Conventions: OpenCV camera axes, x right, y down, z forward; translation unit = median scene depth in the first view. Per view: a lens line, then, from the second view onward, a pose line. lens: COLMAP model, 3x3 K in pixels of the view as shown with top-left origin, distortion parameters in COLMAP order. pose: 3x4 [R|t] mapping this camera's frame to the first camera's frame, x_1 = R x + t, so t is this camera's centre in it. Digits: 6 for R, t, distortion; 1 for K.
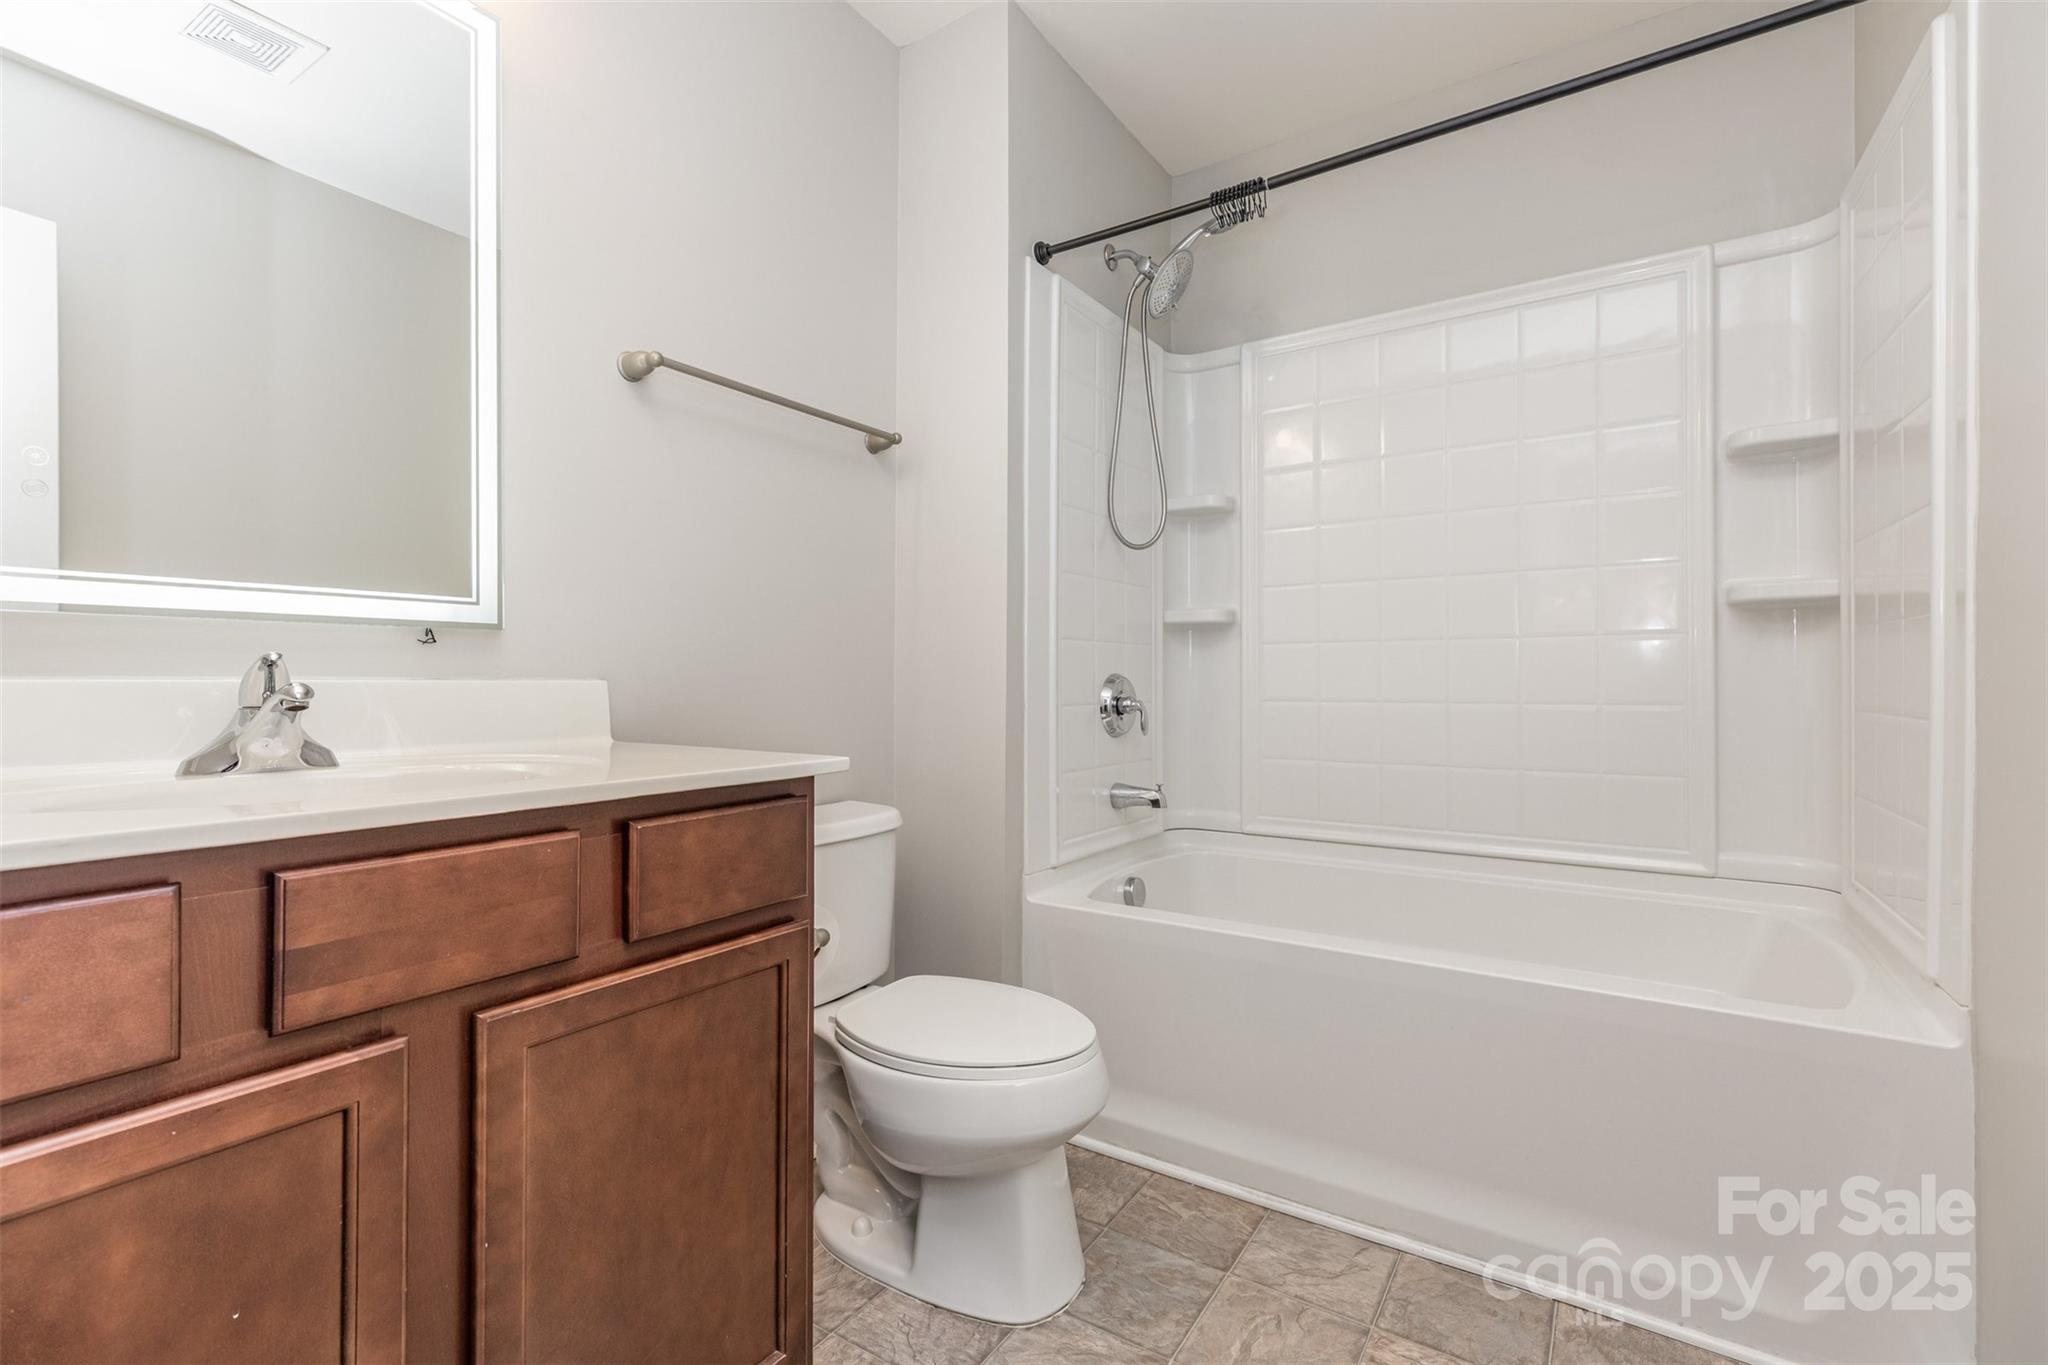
lens RADIAL K [[931.9, 0, 1027.3], [0, 931.9, 678.1], [0, 0, 1]] dist [0.004210, -0.000545]
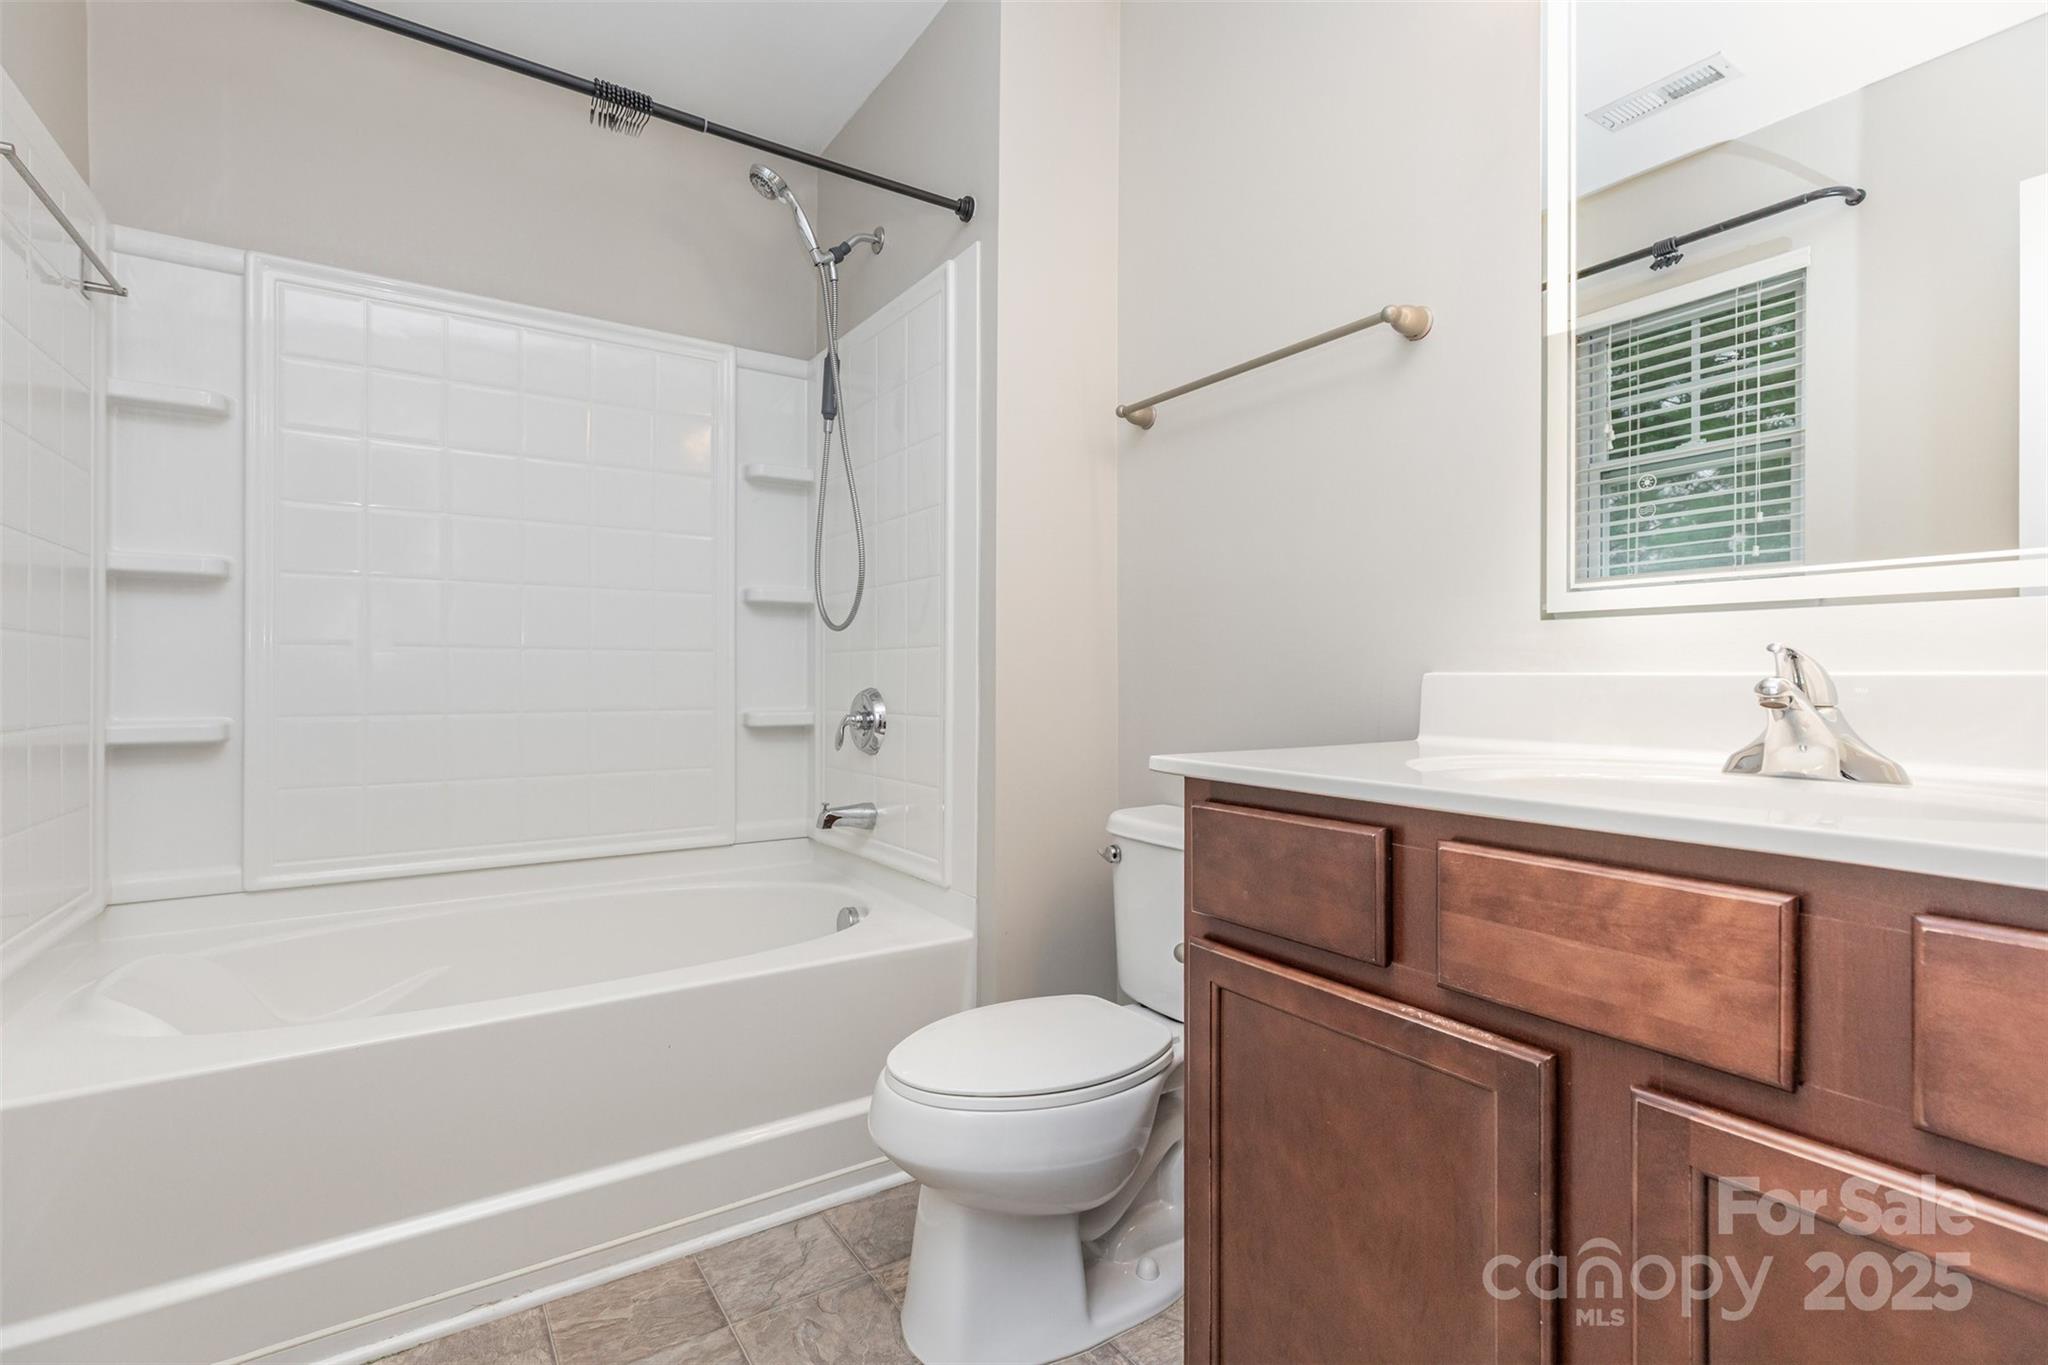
lens RADIAL K [[931.9, 0, 1032.2], [0, 931.9, 682.0], [0, 0, 1]] dist [0.004210, -0.000545]
pose [[0.385836, -0.002092, 0.922565, -0.526363], [0.000336, 0.999998, 0.002127, -0.005848], [-0.922567, -0.000511, 0.385836, 0.362656]]
